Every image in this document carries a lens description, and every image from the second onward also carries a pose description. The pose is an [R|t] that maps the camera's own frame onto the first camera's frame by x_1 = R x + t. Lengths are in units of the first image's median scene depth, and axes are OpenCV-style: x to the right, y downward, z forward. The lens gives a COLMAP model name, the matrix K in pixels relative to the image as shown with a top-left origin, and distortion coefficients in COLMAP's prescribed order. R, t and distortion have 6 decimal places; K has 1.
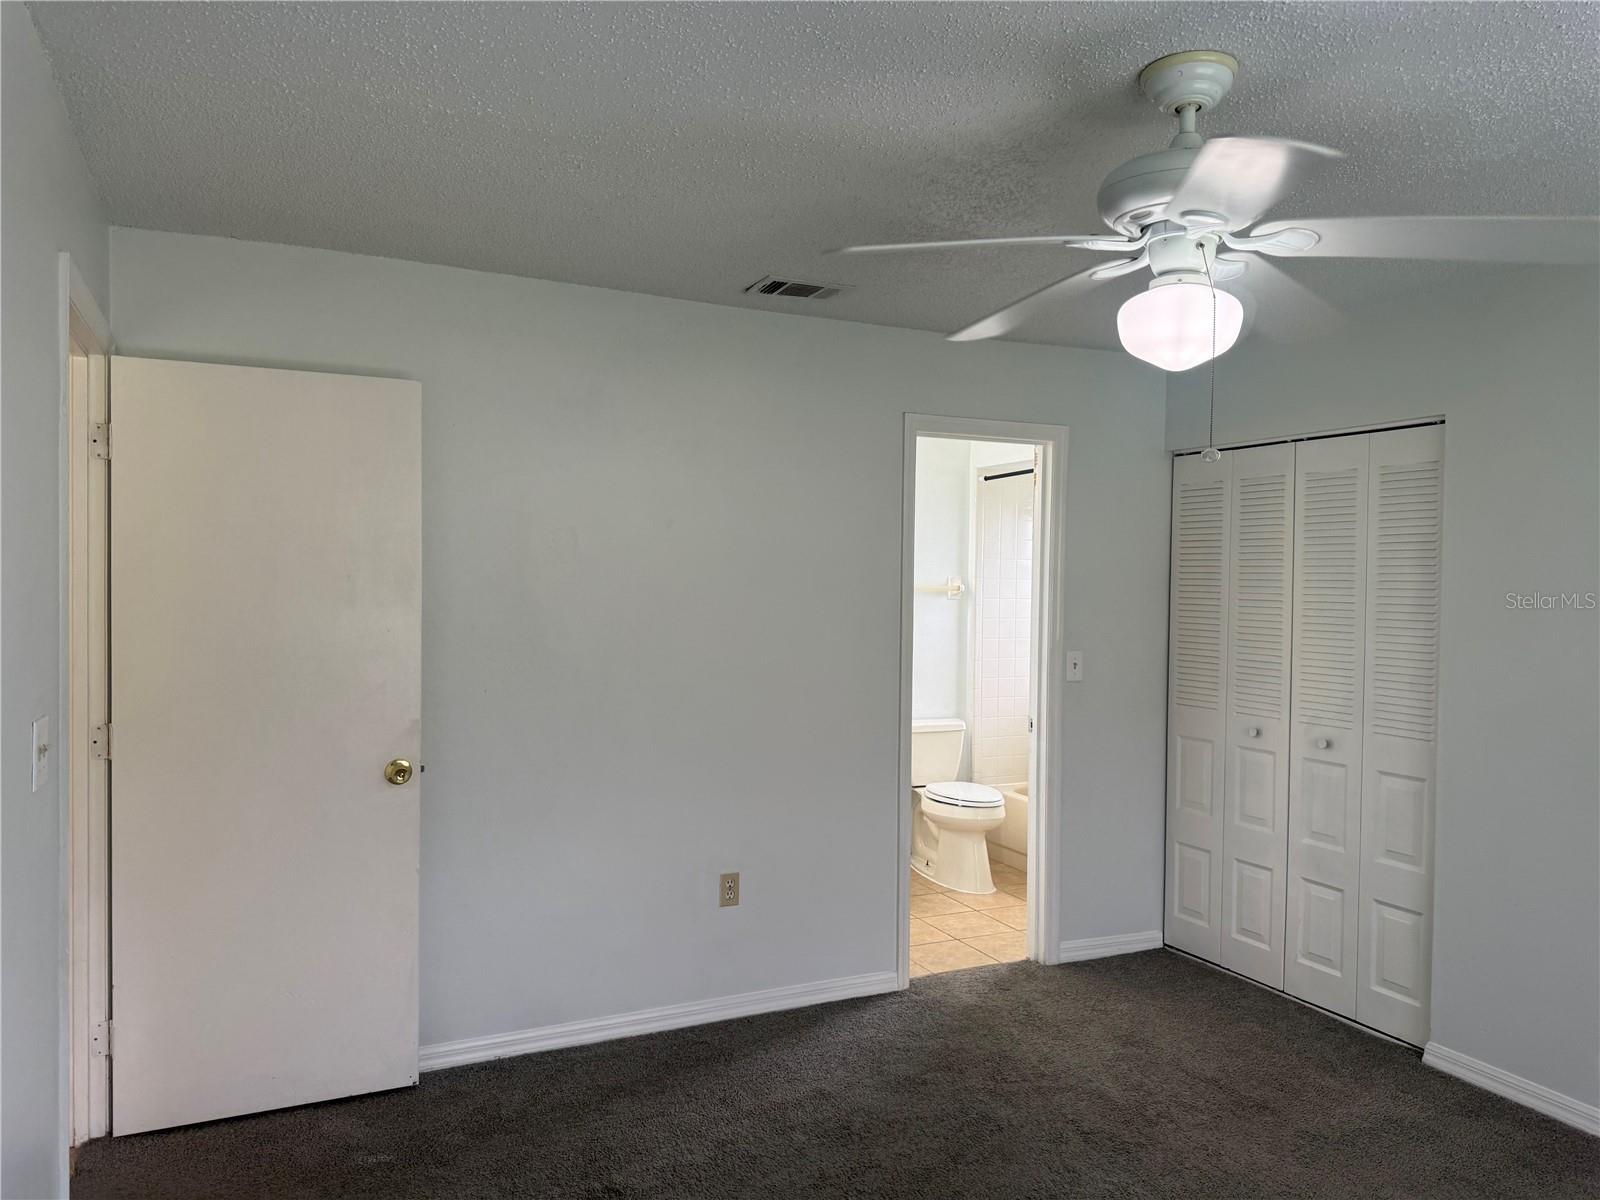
lens RADIAL K [[1135.0, 0, 803.2], [0, 1135.0, 593.1], [0, 0, 1]] dist [0.042967, -0.058263]
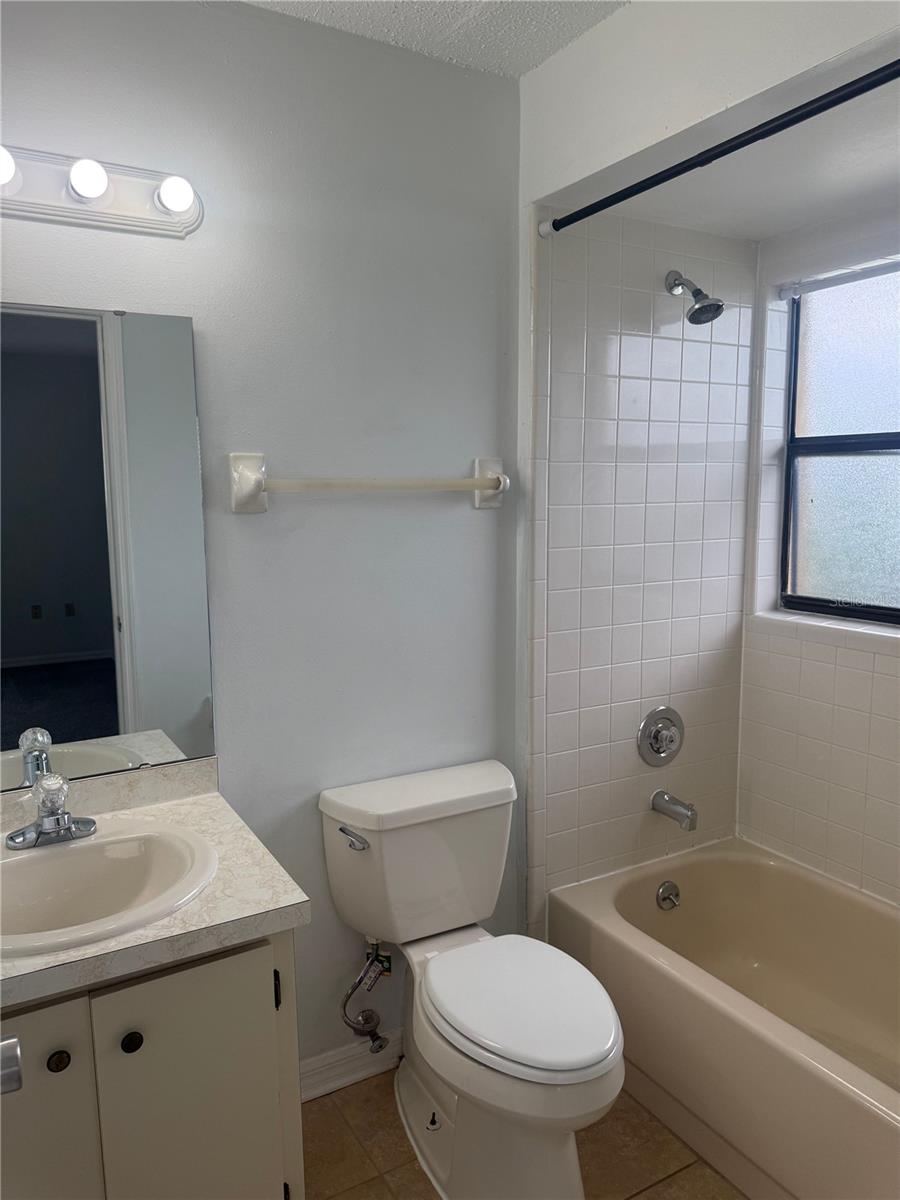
lens RADIAL K [[851.2, 0, 394.7], [0, 851.2, 624.6], [0, 0, 1]] dist [0.042967, -0.058263]
pose [[0.999476, -0.032213, 0.003243, 0.093293], [0.031386, 0.988625, 0.147088, 0.000077], [-0.007945, -0.146909, 0.989118, 0.656572]]
